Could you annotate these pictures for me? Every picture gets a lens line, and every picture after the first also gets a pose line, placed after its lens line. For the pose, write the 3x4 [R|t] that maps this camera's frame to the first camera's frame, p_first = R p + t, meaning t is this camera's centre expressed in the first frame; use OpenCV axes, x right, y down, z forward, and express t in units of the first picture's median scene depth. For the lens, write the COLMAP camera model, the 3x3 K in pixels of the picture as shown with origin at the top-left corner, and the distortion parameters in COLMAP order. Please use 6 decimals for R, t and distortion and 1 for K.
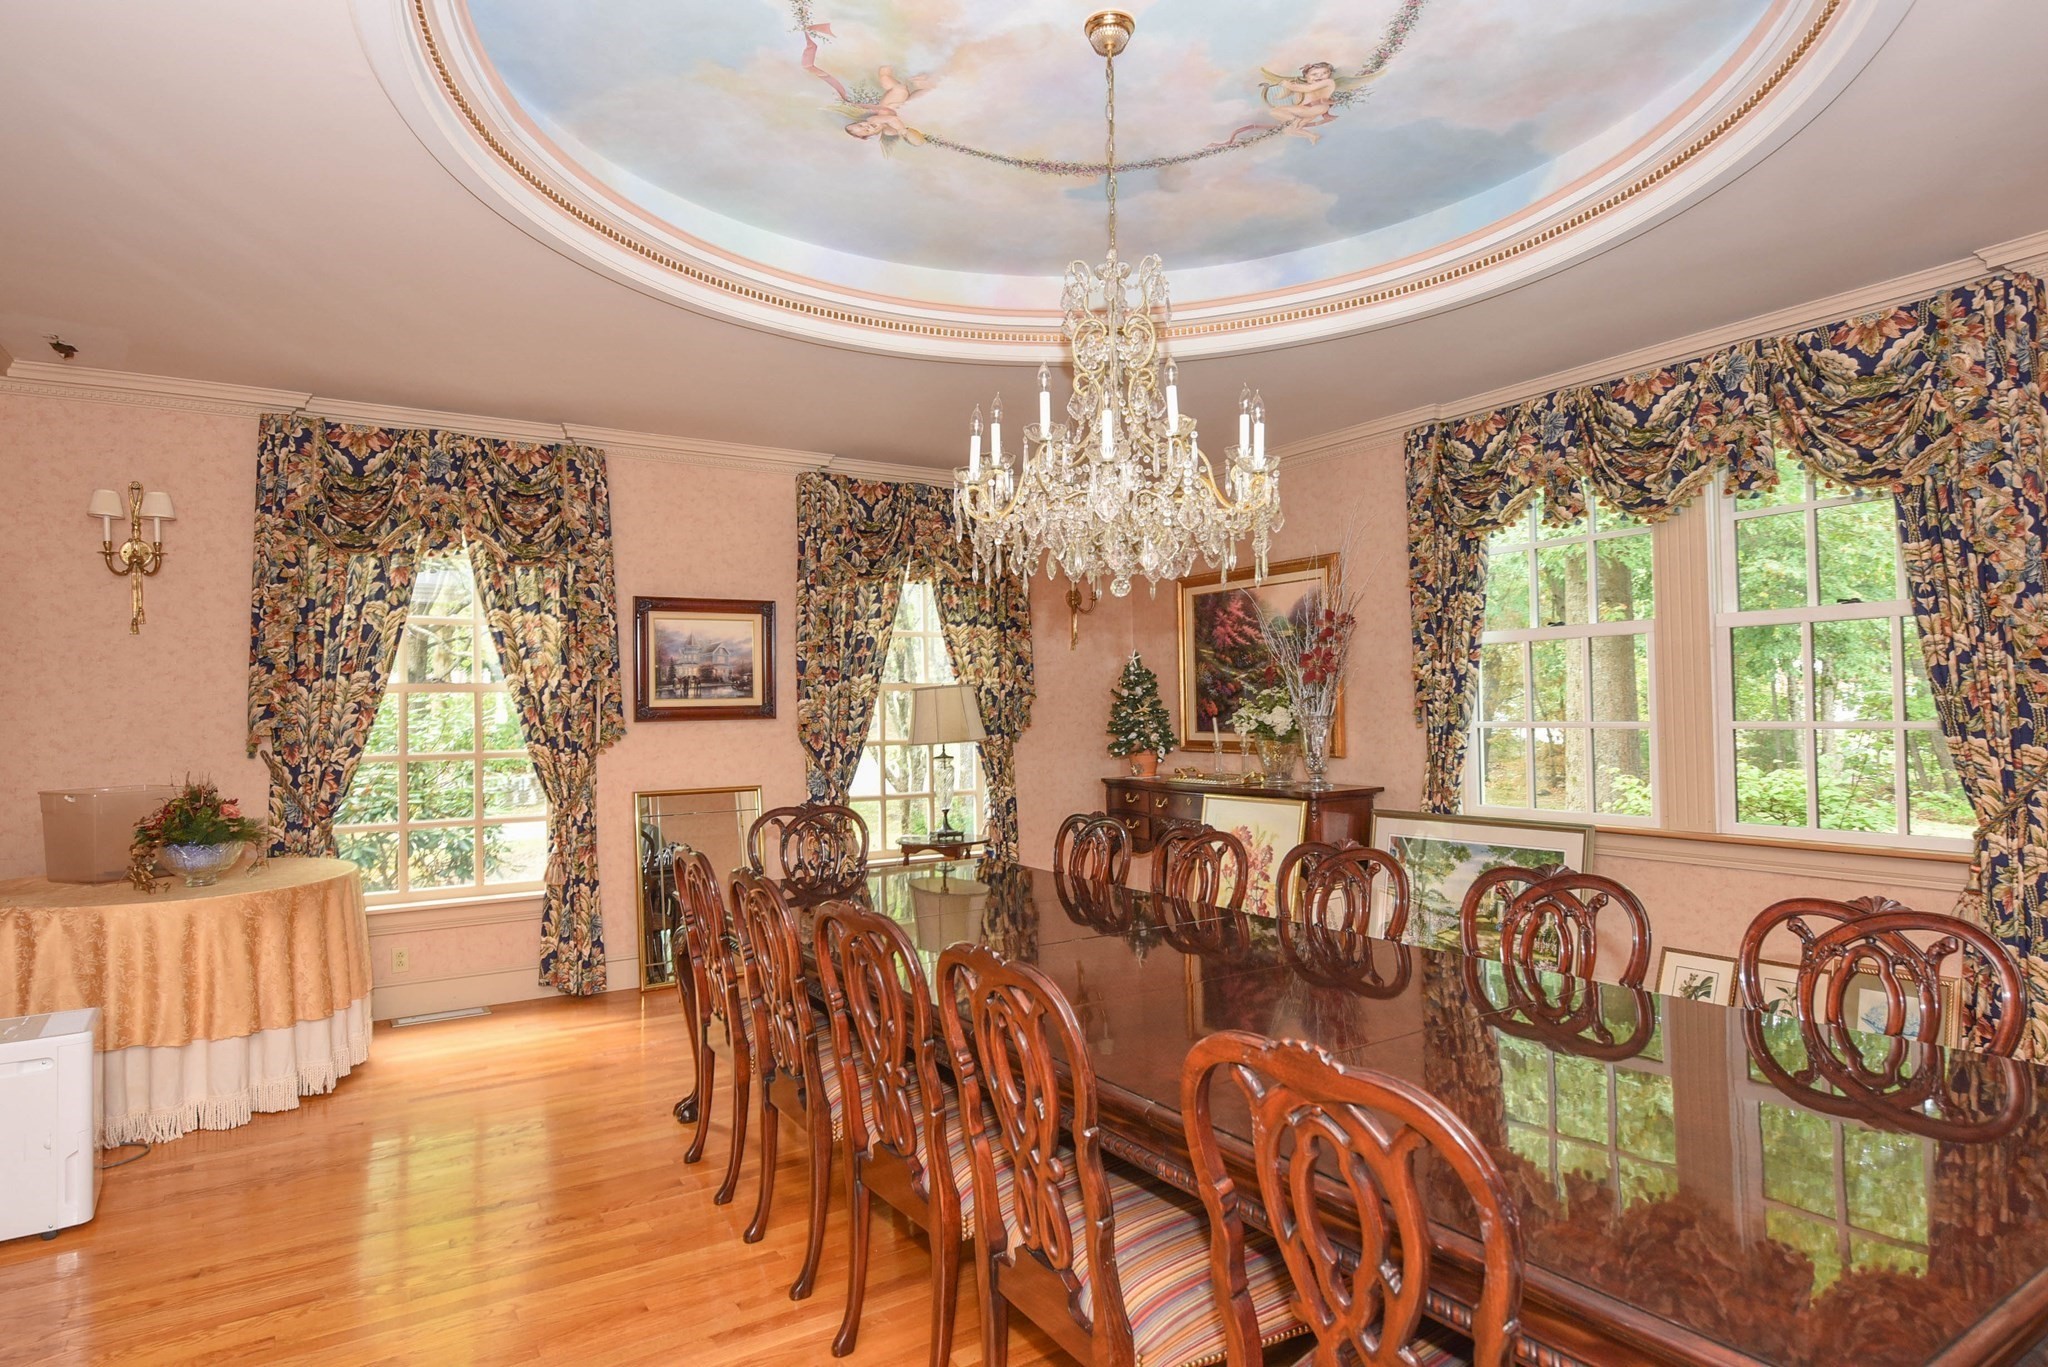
lens RADIAL K [[1120.1, 0, 1024.0], [0, 1120.1, 683.5], [0, 0, 1]] dist [-0.002303, -0.003272]
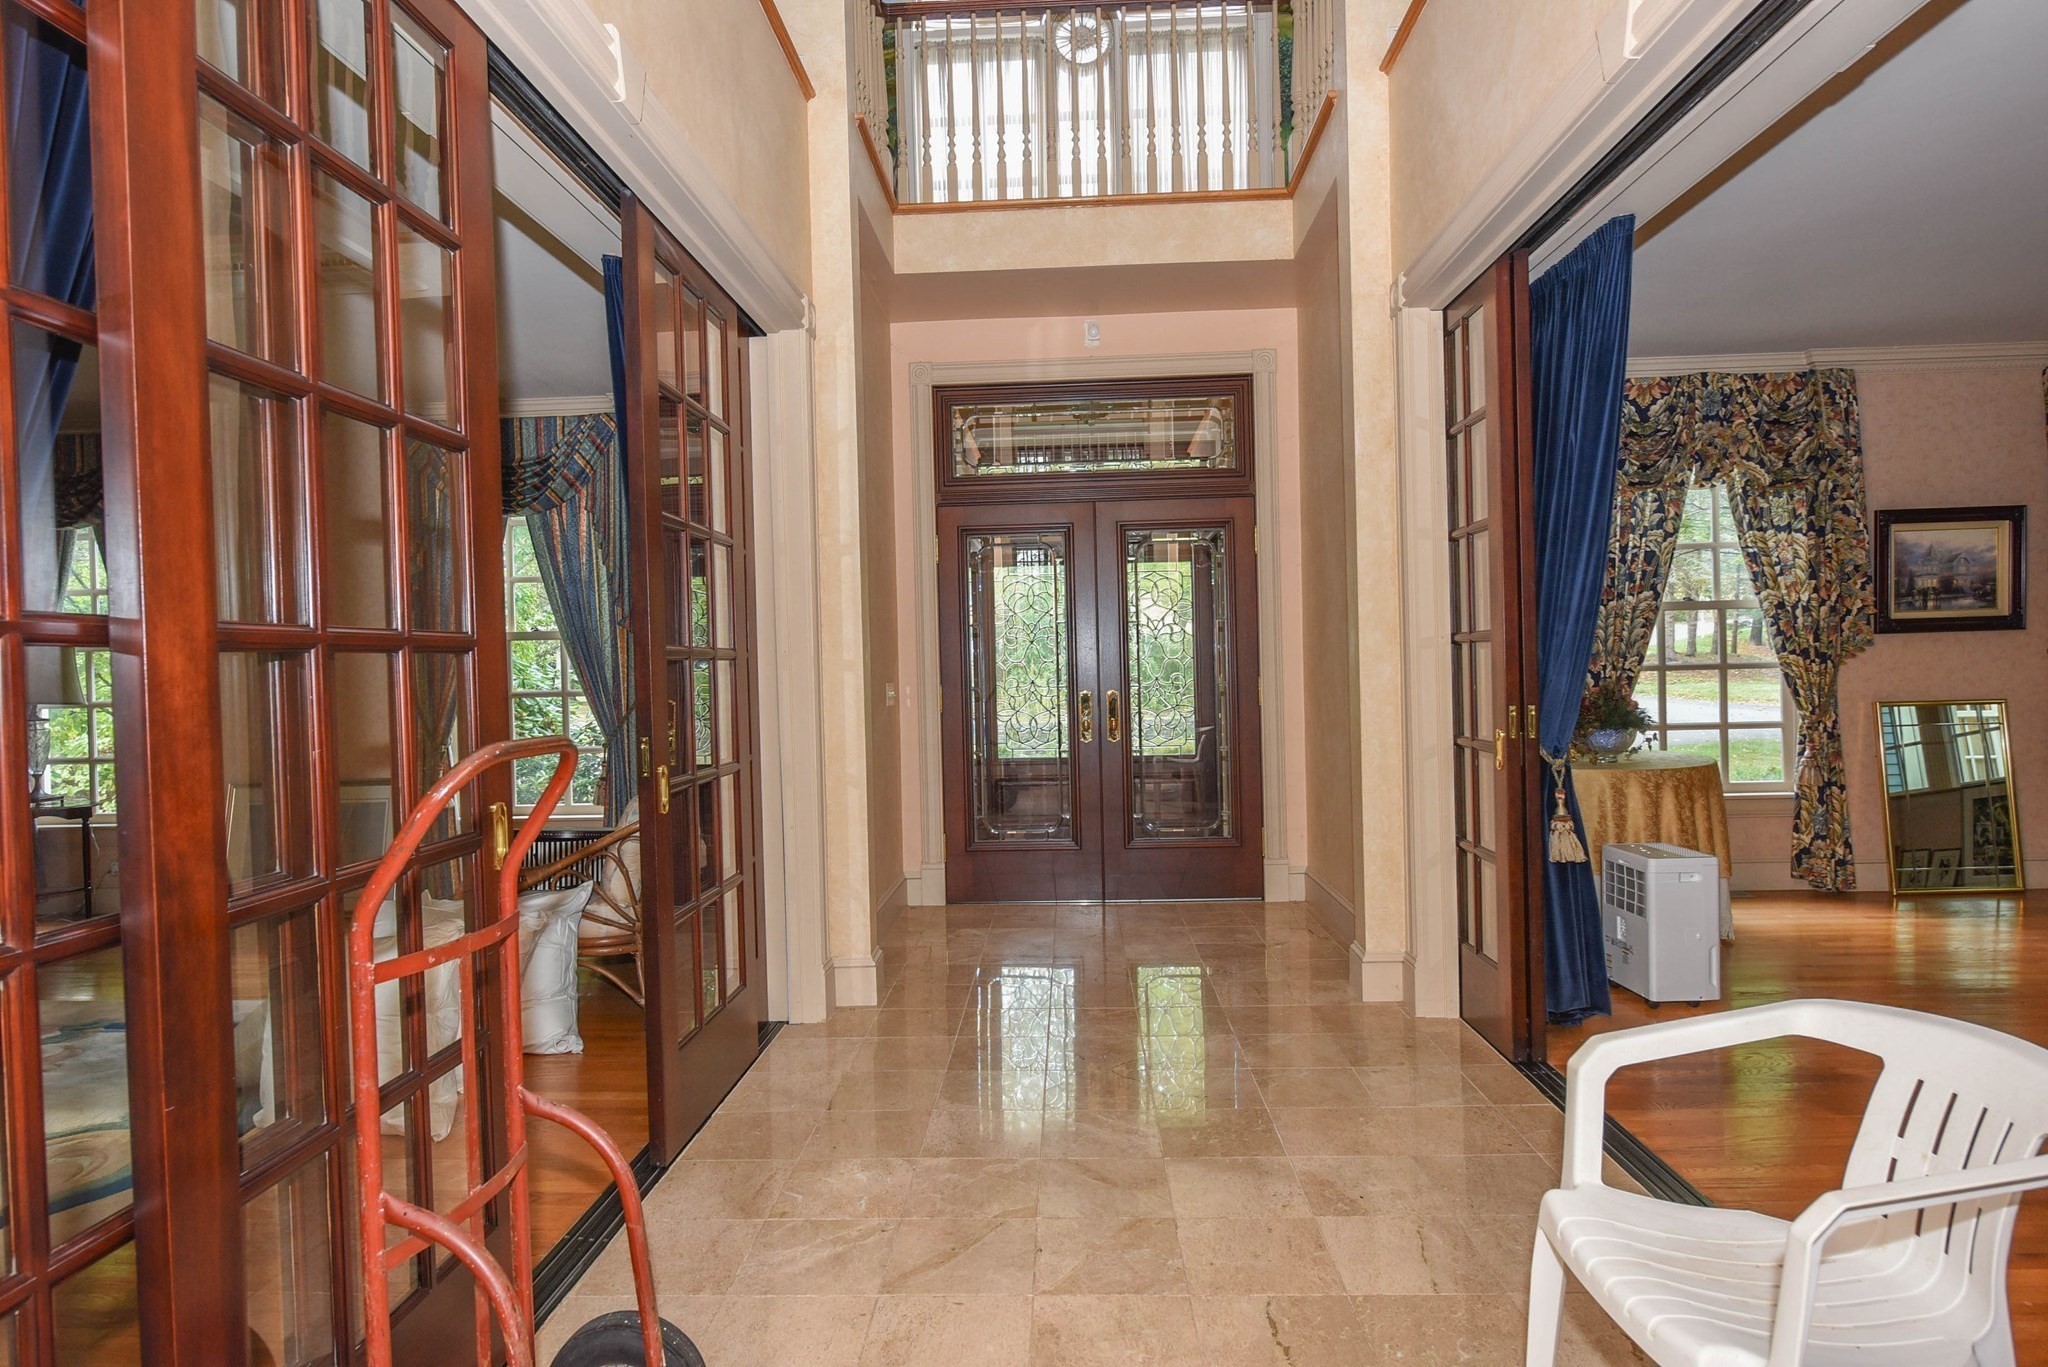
lens RADIAL K [[1091.7, 0, 1026.0], [0, 1091.7, 669.4], [0, 0, 1]] dist [-0.000843, -0.000445]
pose [[0.820507, 0.005472, -0.571611, -0.433563], [0.025869, 0.998574, 0.046693, 0.000147], [0.571051, -0.053099, 0.819195, -0.274111]]
